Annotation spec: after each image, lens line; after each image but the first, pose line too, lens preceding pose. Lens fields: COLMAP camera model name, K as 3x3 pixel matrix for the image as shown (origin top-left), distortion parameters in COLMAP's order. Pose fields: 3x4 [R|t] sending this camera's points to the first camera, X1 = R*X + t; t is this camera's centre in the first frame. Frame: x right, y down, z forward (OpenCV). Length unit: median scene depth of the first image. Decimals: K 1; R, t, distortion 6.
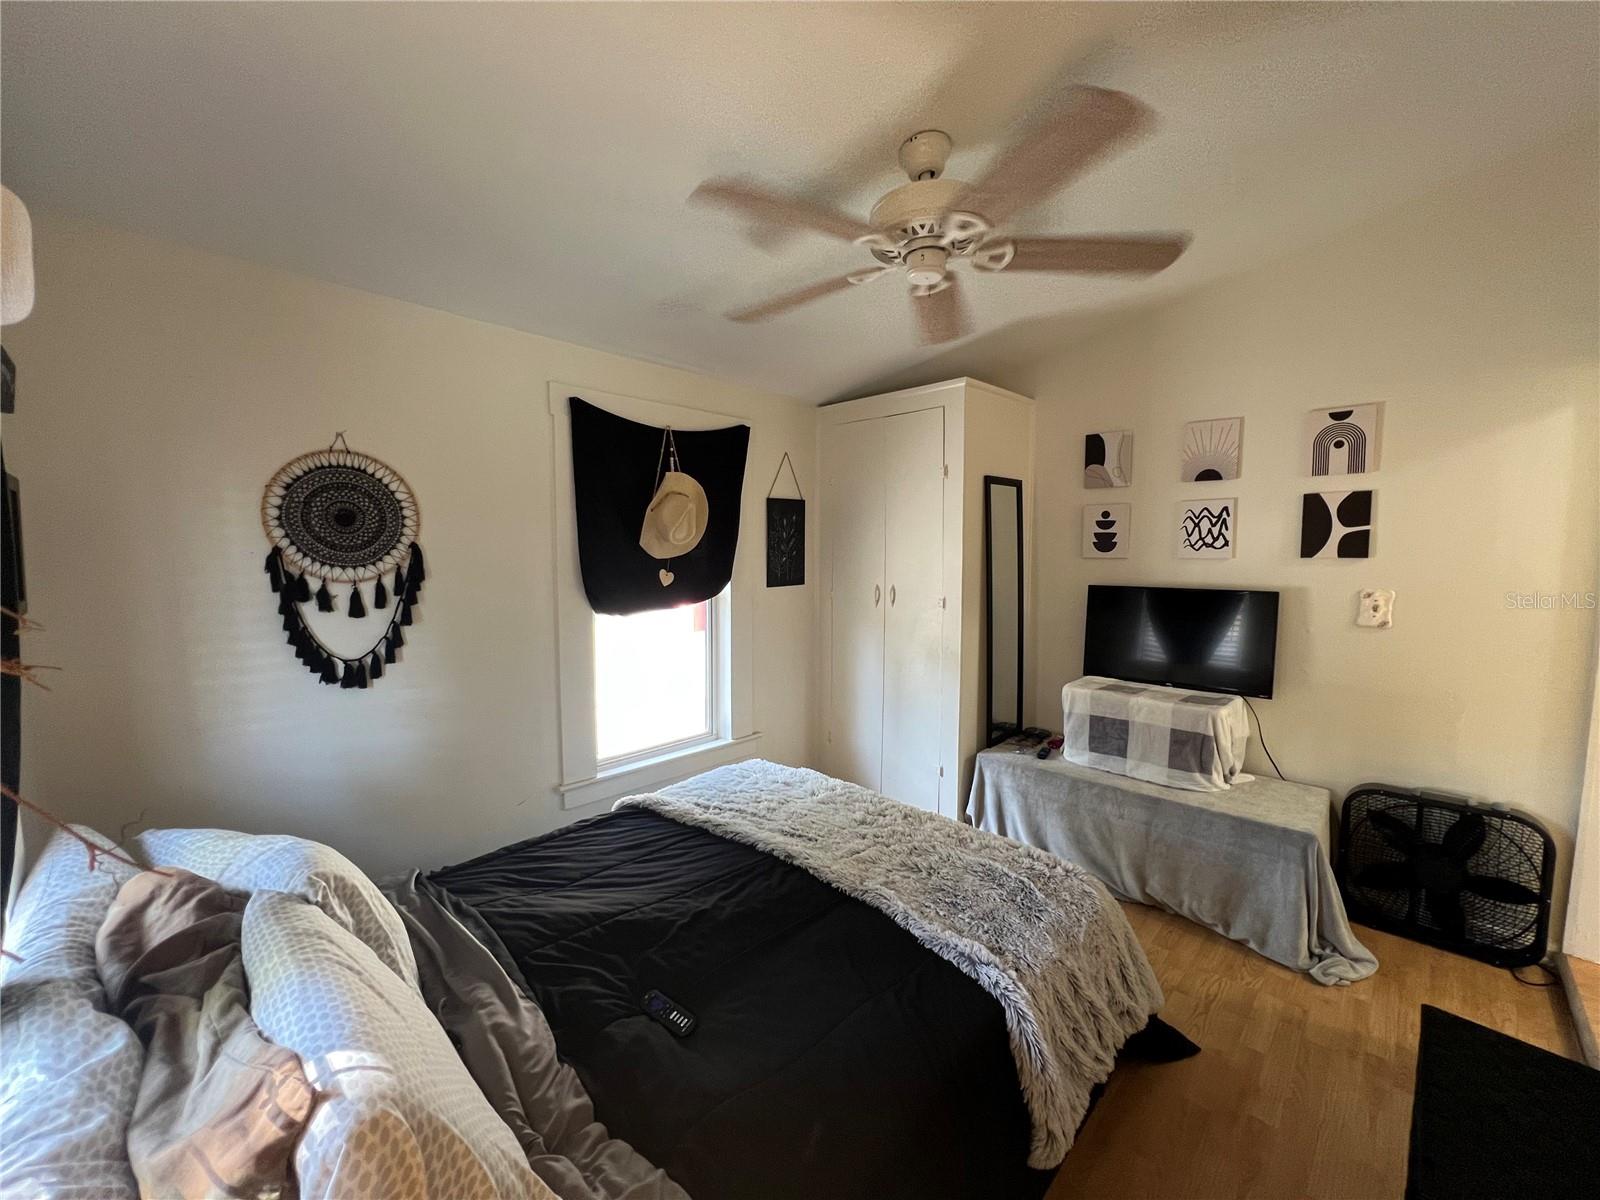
lens RADIAL K [[631.7, 0, 796.6], [0, 631.7, 596.9], [0, 0, 1]] dist [0.000138, 0.000144]
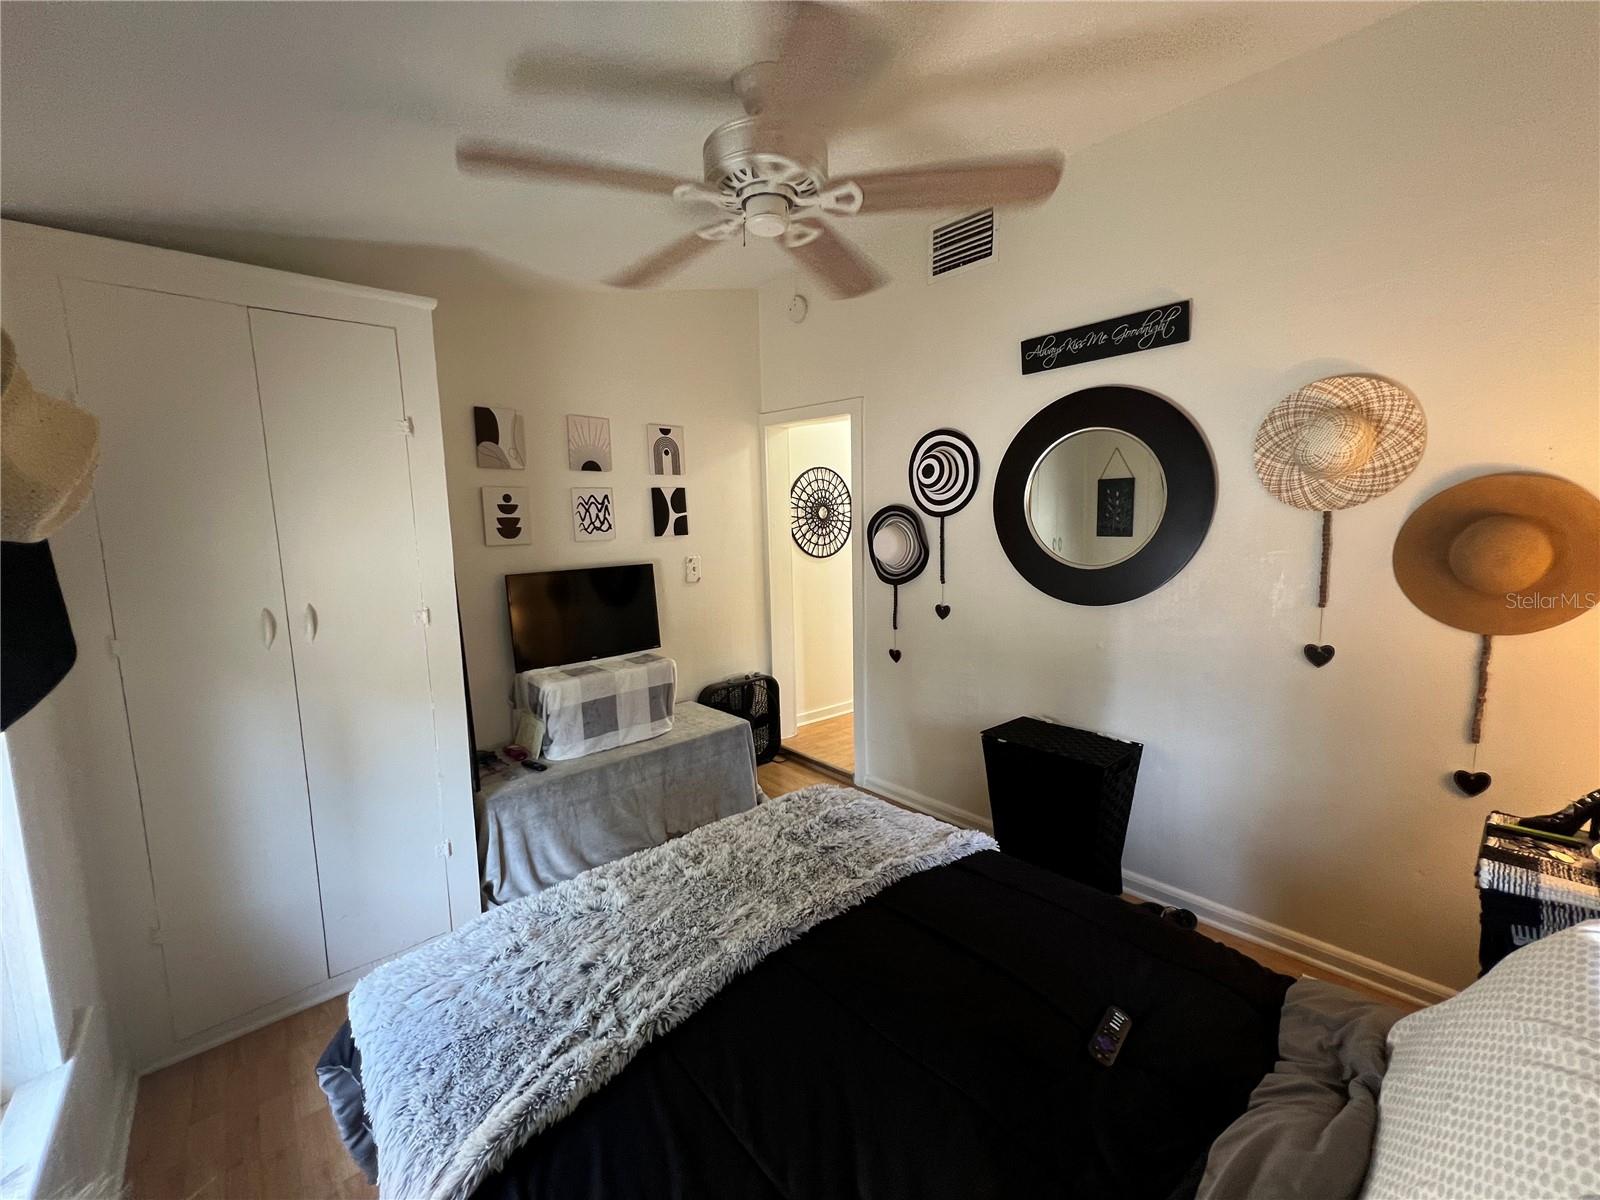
lens RADIAL K [[631.7, 0, 796.6], [0, 631.7, 596.9], [0, 0, 1]] dist [0.000138, 0.000144]
pose [[0.073147, -0.119944, 0.990082, -0.500434], [0.108438, 0.987813, 0.111658, -0.053472], [-0.991408, 0.099196, 0.085262, 0.617909]]
